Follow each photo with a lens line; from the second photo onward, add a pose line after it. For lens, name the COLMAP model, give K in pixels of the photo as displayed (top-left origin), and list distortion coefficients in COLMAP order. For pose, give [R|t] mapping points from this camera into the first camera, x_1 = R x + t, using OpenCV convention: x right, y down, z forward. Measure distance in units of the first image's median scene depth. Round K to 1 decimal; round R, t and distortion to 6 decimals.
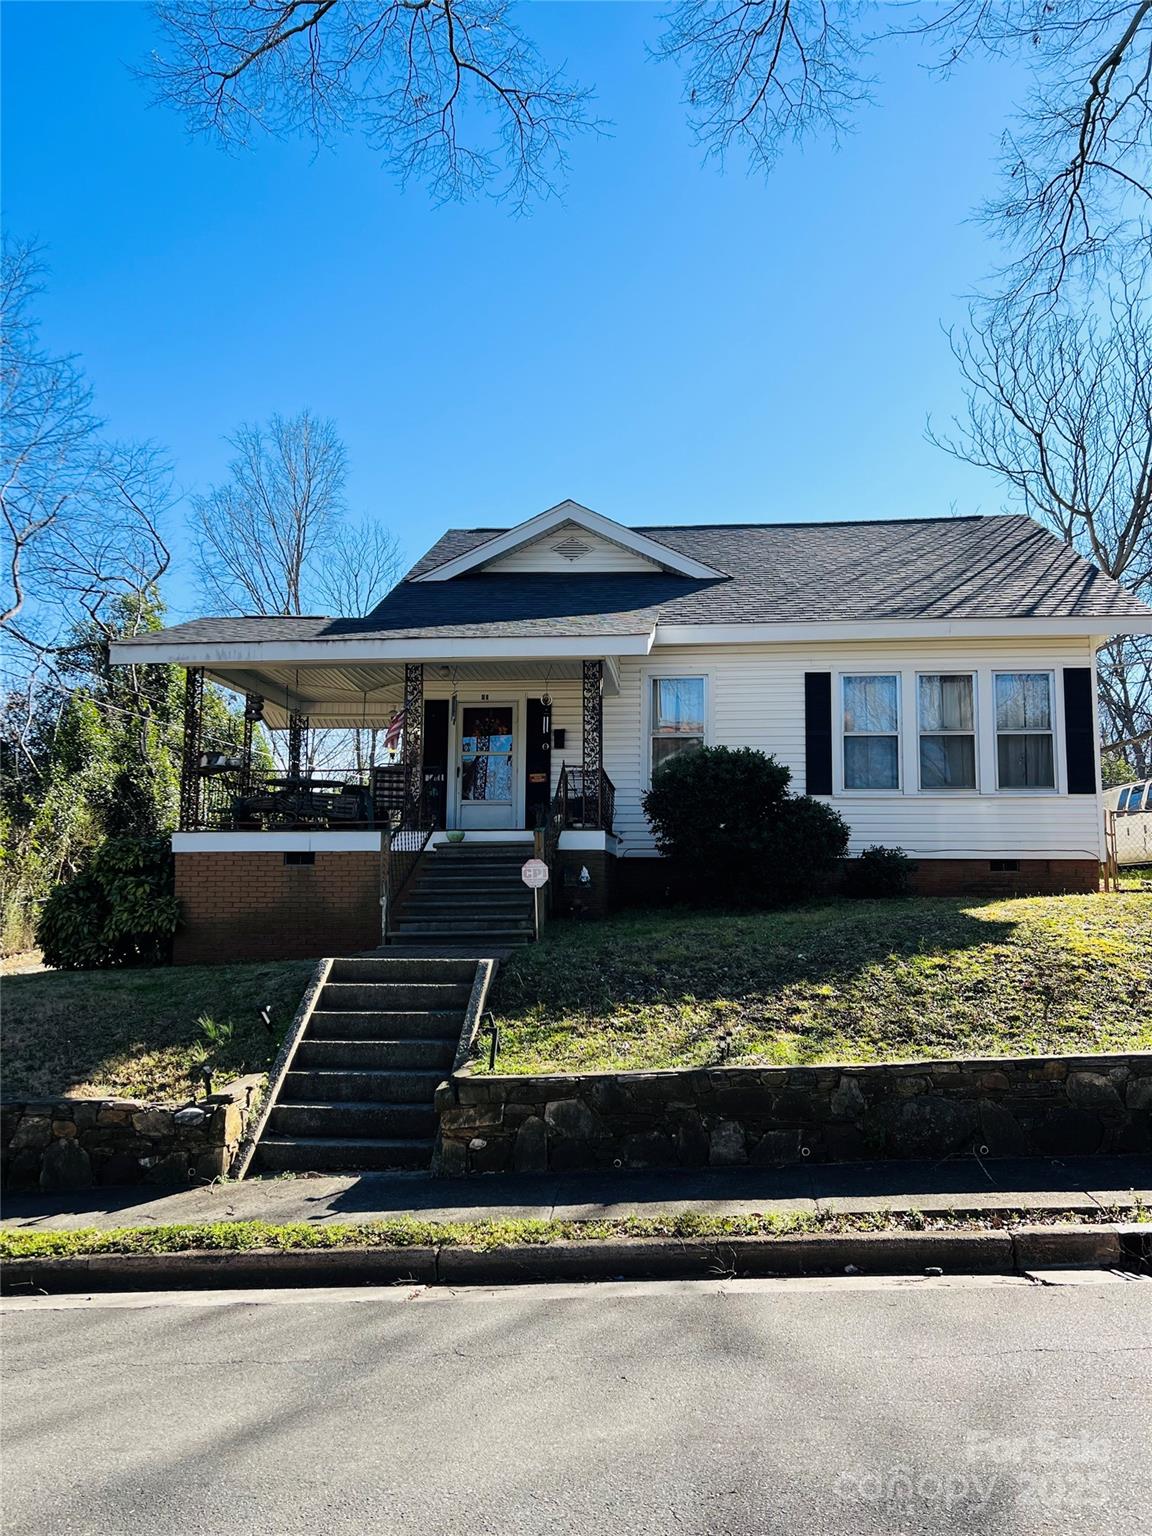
lens RADIAL K [[1166.3, 0, 576.0], [0, 1166.3, 768.0], [0, 0, 1]] dist [0.107245, -0.029992]
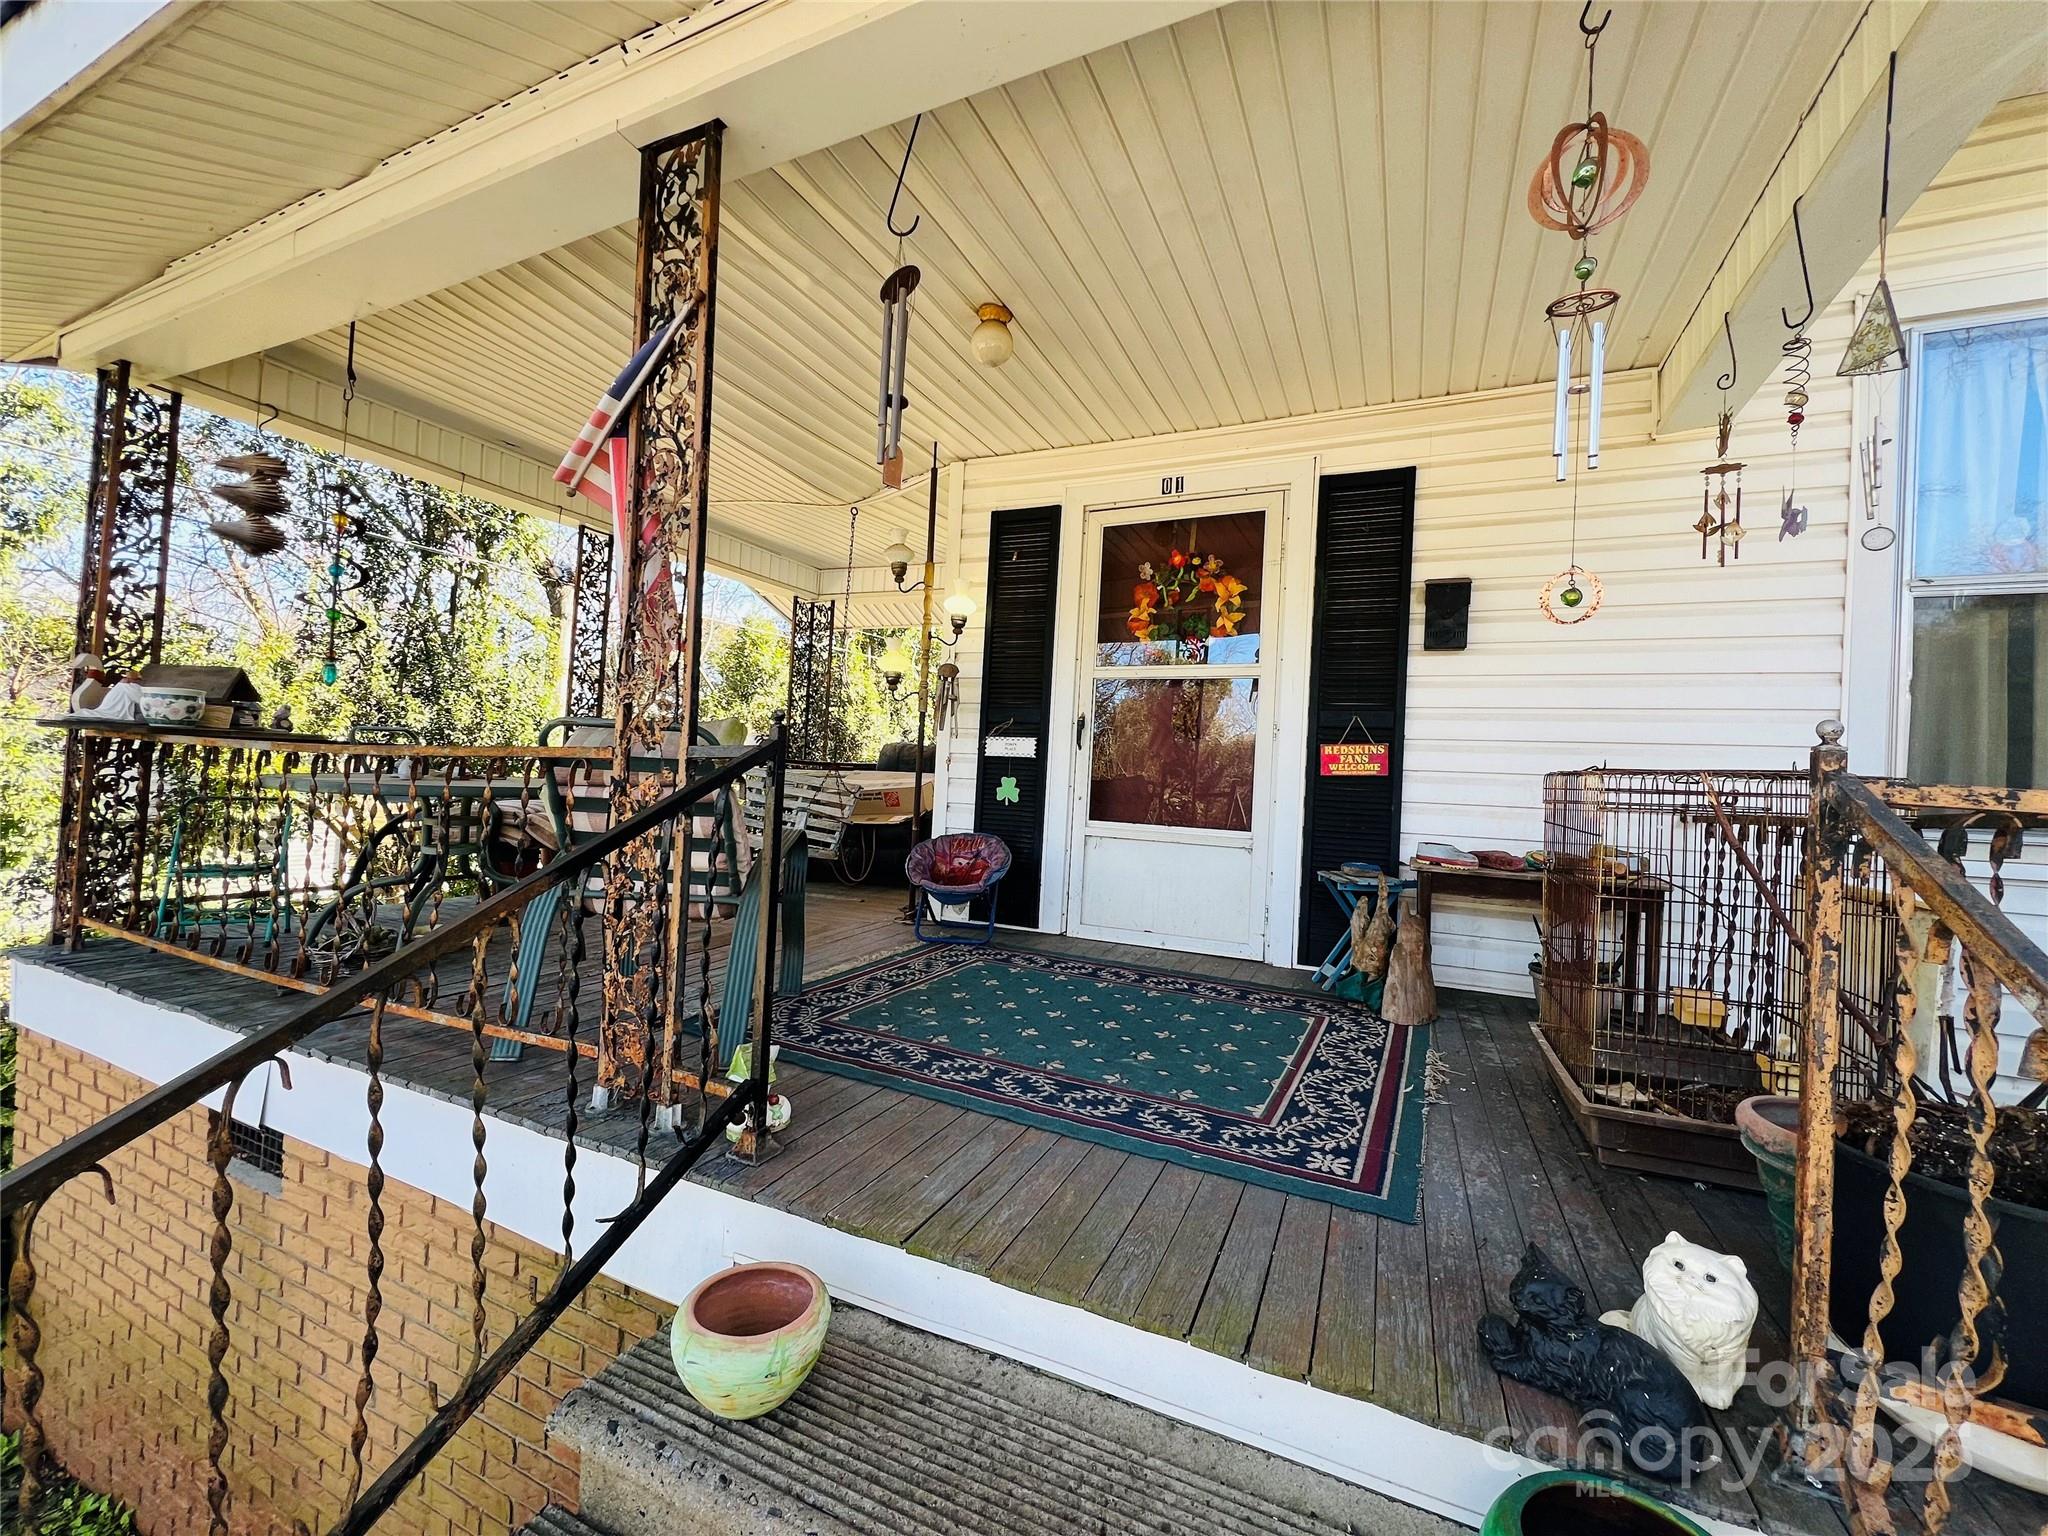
lens RADIAL K [[825.8, 0, 1024.0], [0, 825.8, 768.0], [0, 0, 1]] dist [0.000034, -0.000001]
pose [[0.940017, 0.034846, -0.339343, -0.042831], [-0.004643, 0.995984, 0.089413, -0.007054], [0.341096, -0.082474, 0.936404, 0.855355]]
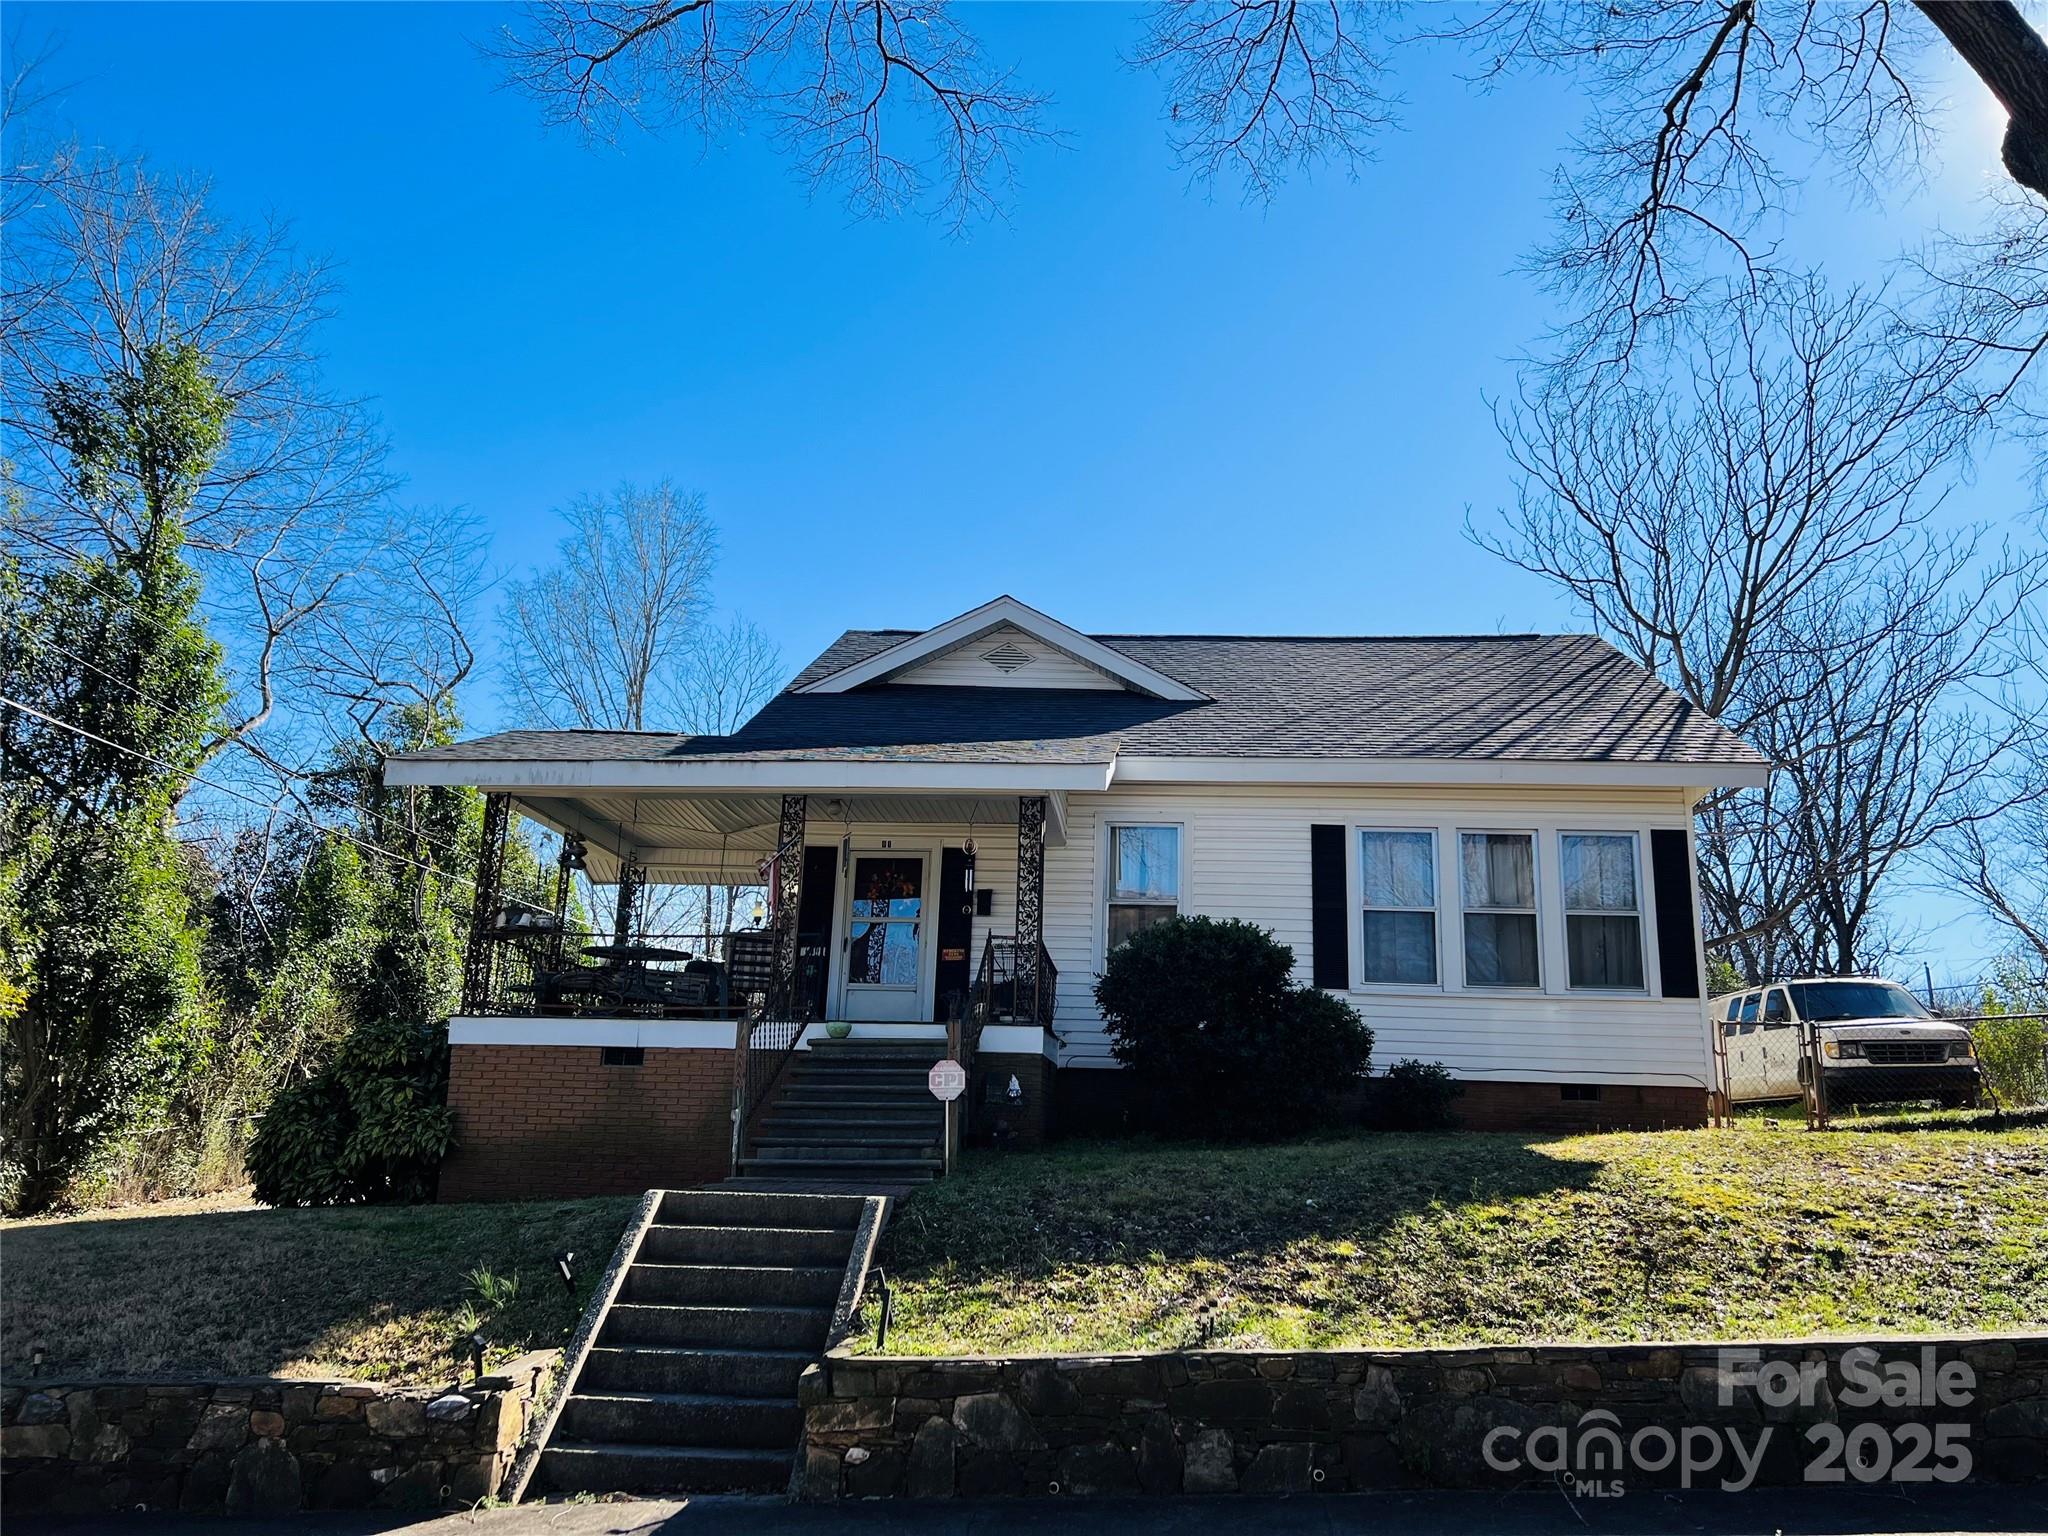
lens RADIAL K [[1555.1, 0, 1037.3], [0, 1555.1, 768.3], [0, 0, 1]] dist [0.107245, -0.029992]
pose [[0.999350, 0.029592, 0.020608, -0.003781], [-0.026833, 0.992014, -0.123242, 0.012636], [-0.024091, 0.122609, 0.992163, 0.002488]]
